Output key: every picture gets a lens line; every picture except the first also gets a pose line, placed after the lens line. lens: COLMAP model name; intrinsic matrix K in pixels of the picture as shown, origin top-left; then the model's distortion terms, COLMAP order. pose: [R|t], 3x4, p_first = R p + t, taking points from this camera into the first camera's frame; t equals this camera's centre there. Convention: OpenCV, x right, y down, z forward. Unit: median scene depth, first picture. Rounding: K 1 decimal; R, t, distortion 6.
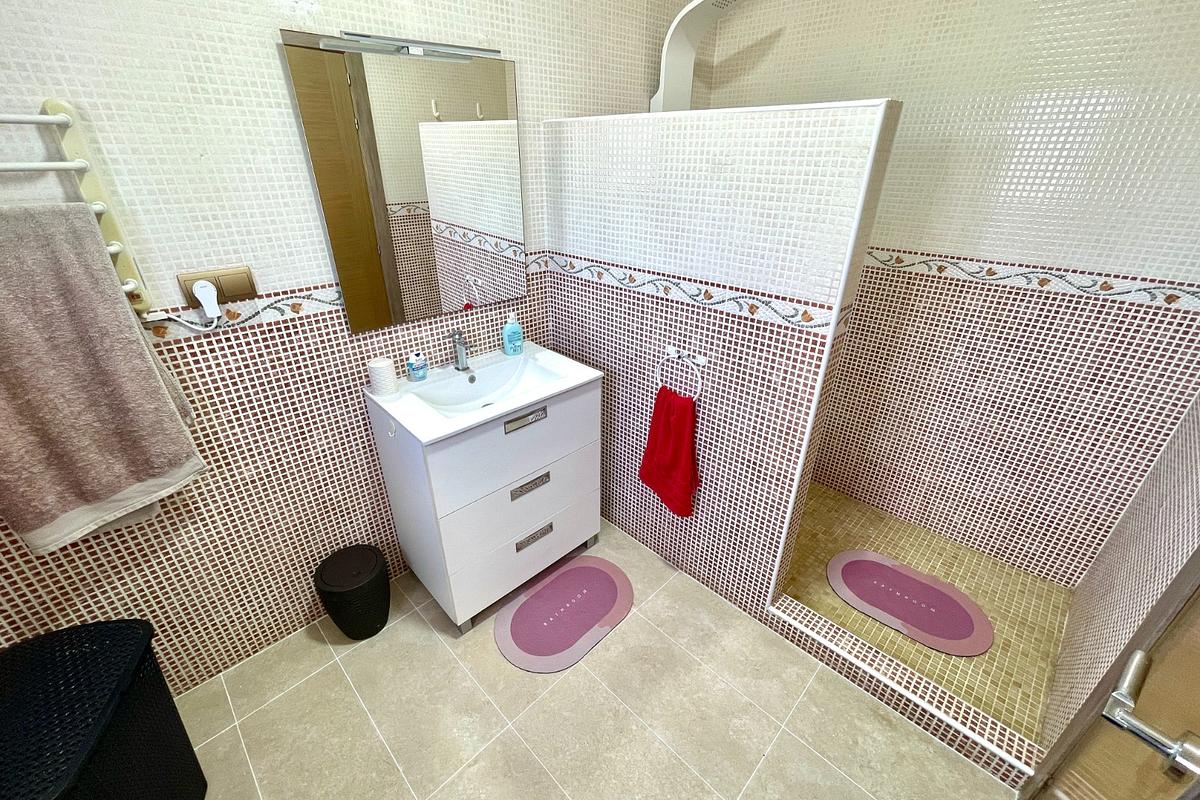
lens RADIAL K [[485.7, 0, 596.4], [0, 485.7, 397.8], [0, 0, 1]] dist [-0.000976, -0.000298]
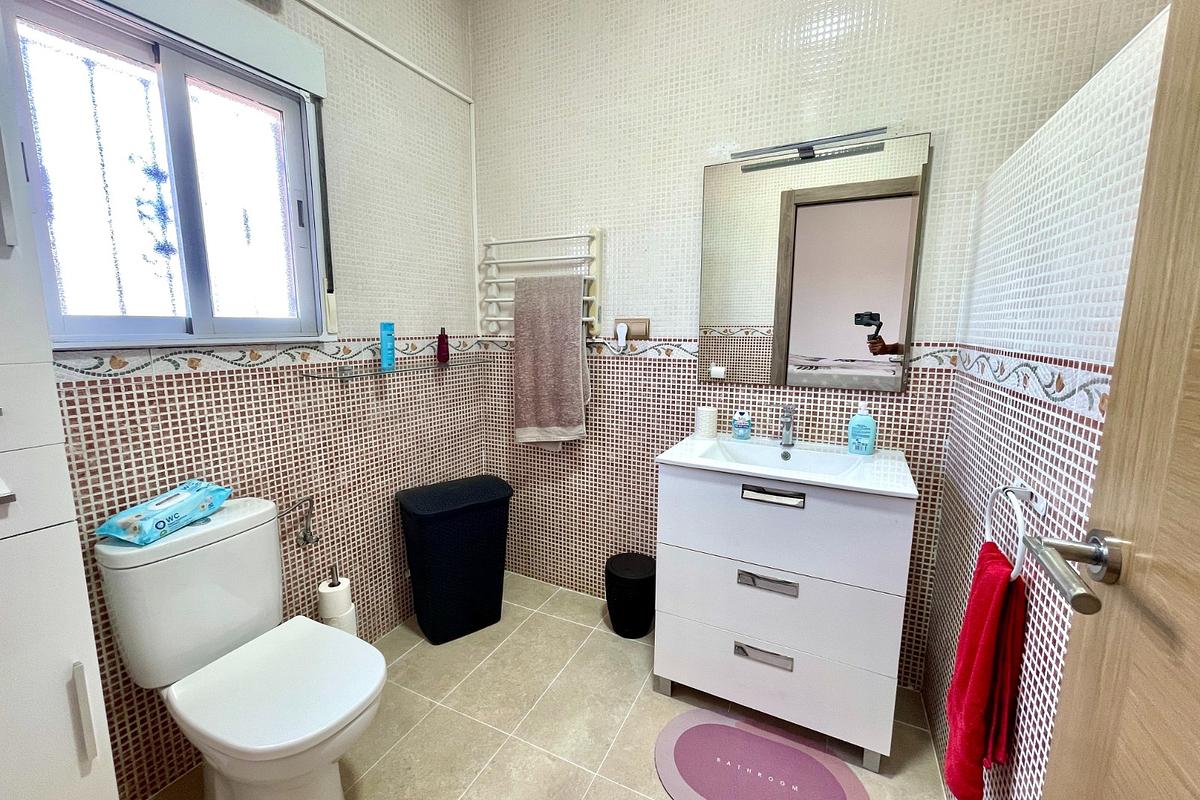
lens RADIAL K [[485.7, 0, 596.4], [0, 485.7, 397.8], [0, 0, 1]] dist [-0.000976, -0.000298]
pose [[0.318889, 0.138121, -0.937674, 0.599403], [-0.427857, 0.903762, -0.012382, 0.034449], [0.845724, 0.405139, 0.347295, 0.392094]]
